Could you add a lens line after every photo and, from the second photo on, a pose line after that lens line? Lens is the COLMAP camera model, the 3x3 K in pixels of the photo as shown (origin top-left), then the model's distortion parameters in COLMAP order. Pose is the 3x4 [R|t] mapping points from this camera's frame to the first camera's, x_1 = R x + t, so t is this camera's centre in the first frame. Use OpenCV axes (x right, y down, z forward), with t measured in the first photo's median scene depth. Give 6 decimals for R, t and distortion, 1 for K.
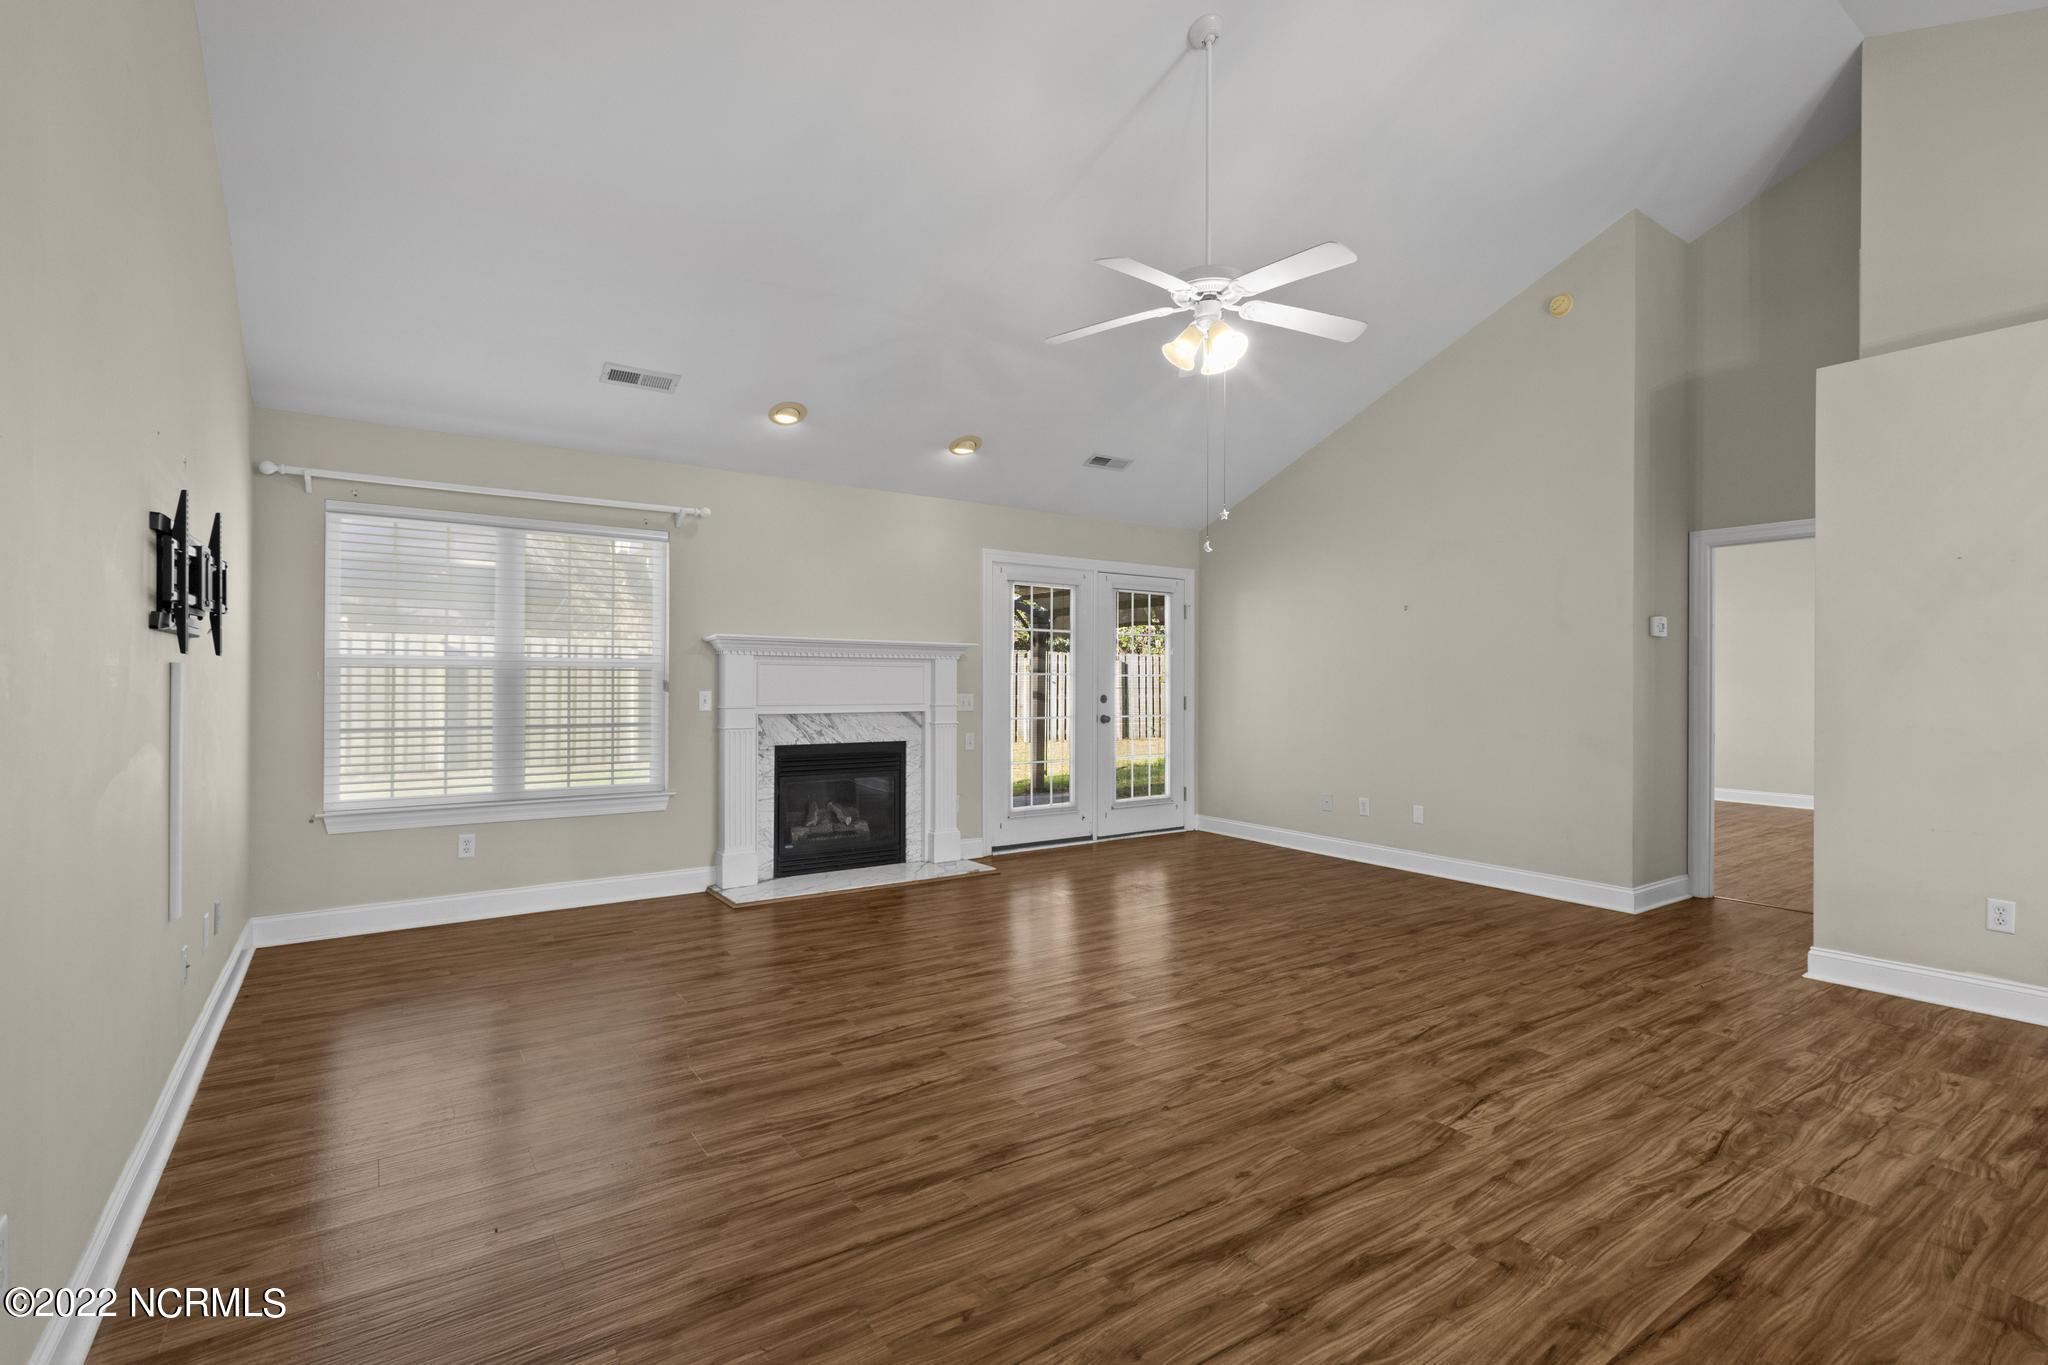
lens RADIAL K [[930.2, 0, 1024.0], [0, 930.2, 682.5], [0, 0, 1]] dist [0.020104, 0.000197]
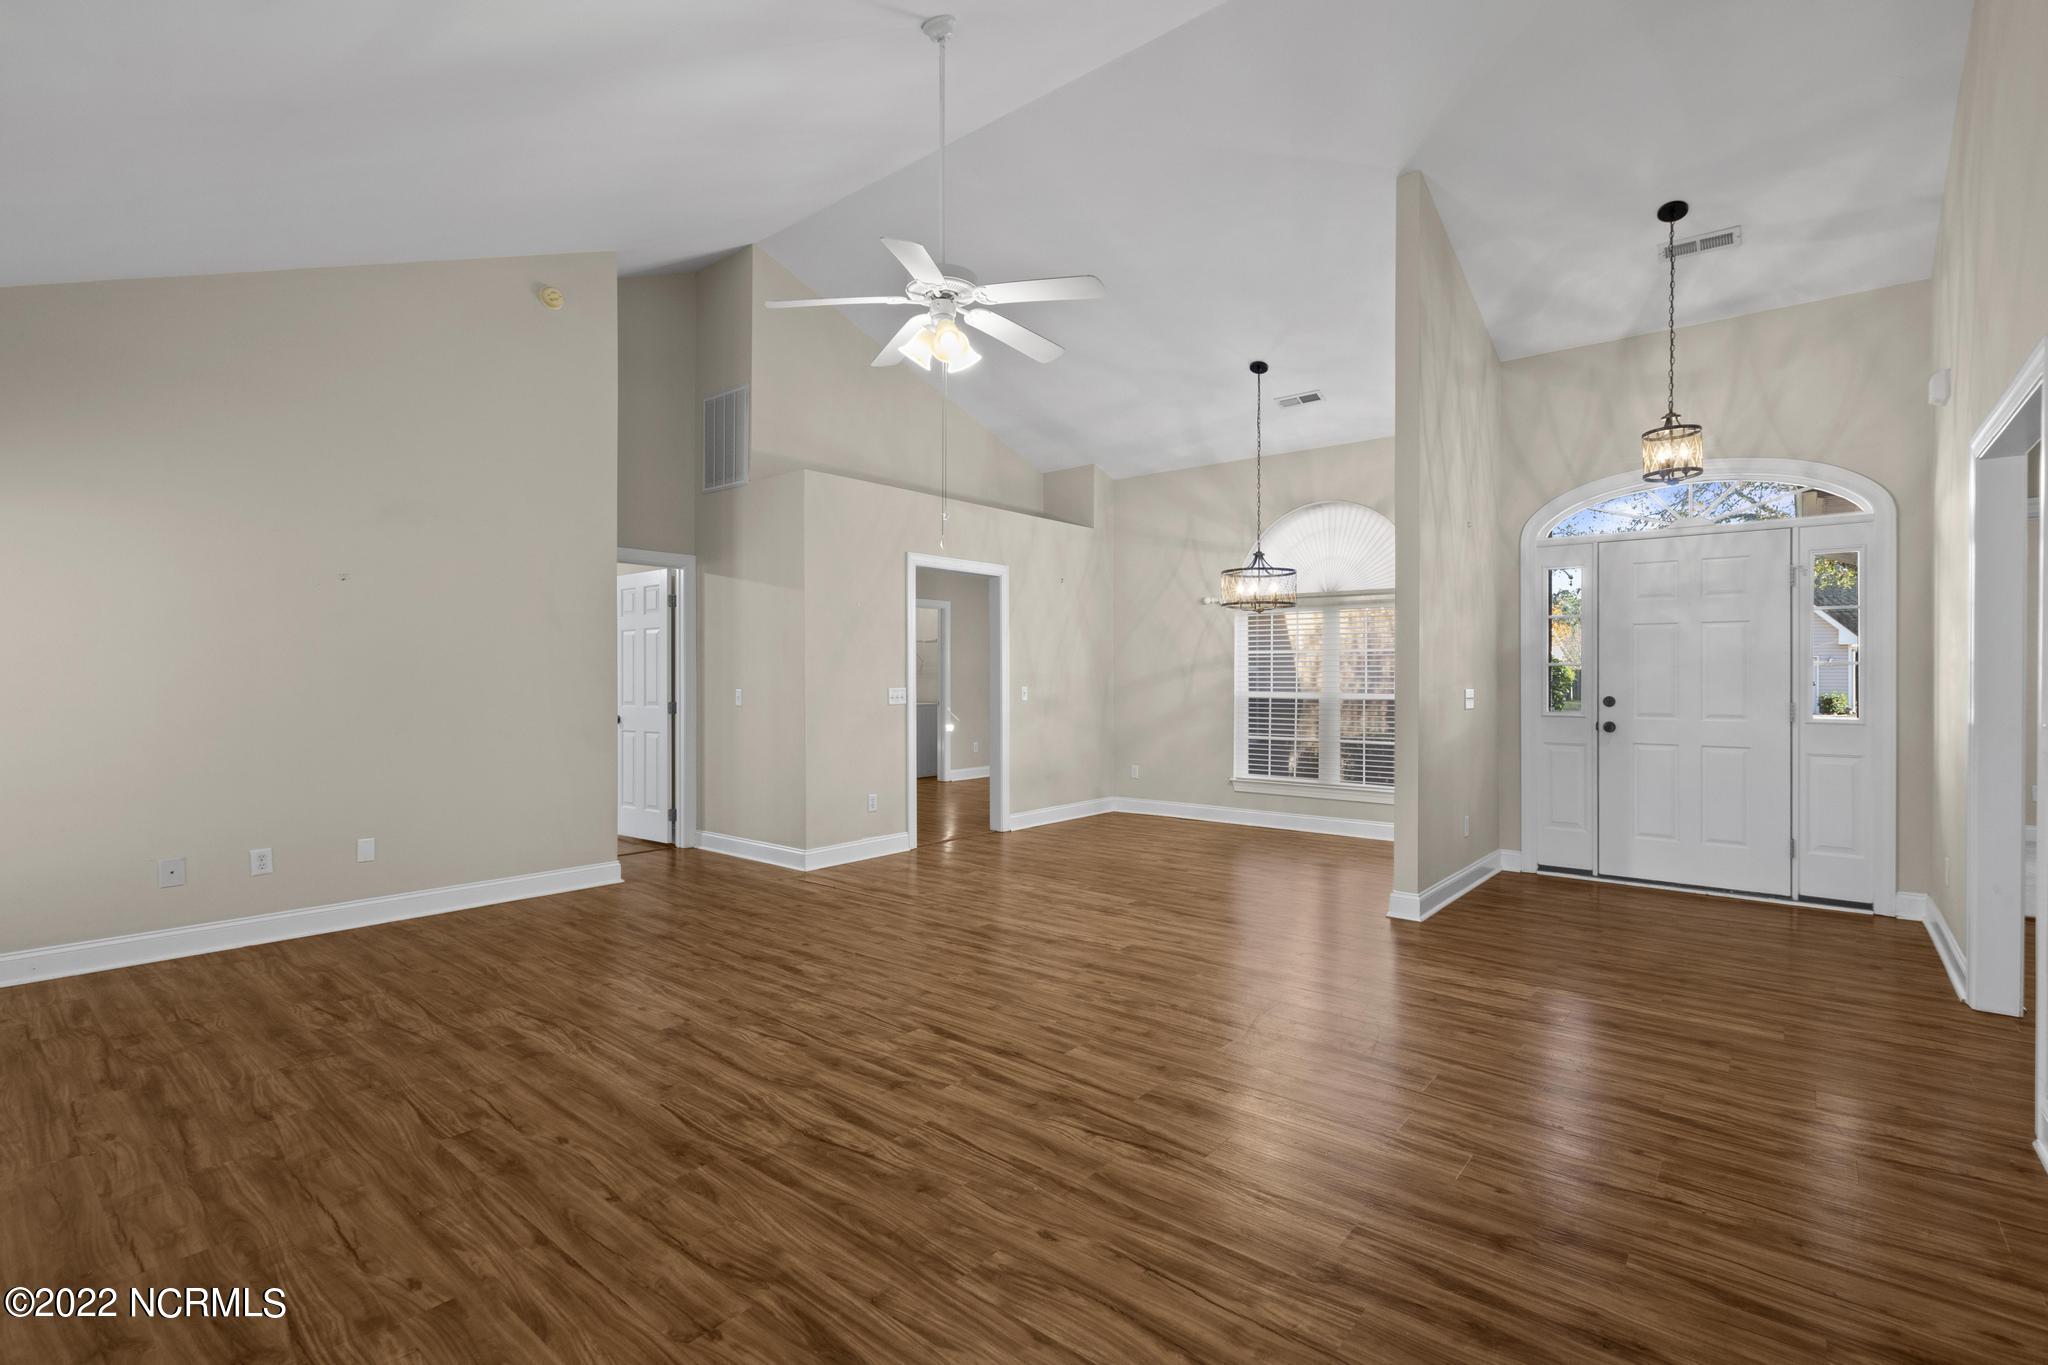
lens RADIAL K [[930.2, 0, 1024.0], [0, 930.2, 682.5], [0, 0, 1]] dist [0.020104, 0.000197]
pose [[-0.266755, -0.005026, 0.963751, -0.813301], [-0.005519, 0.999978, 0.003687, -0.002937], [-0.963749, -0.004335, -0.266777, 1.197865]]
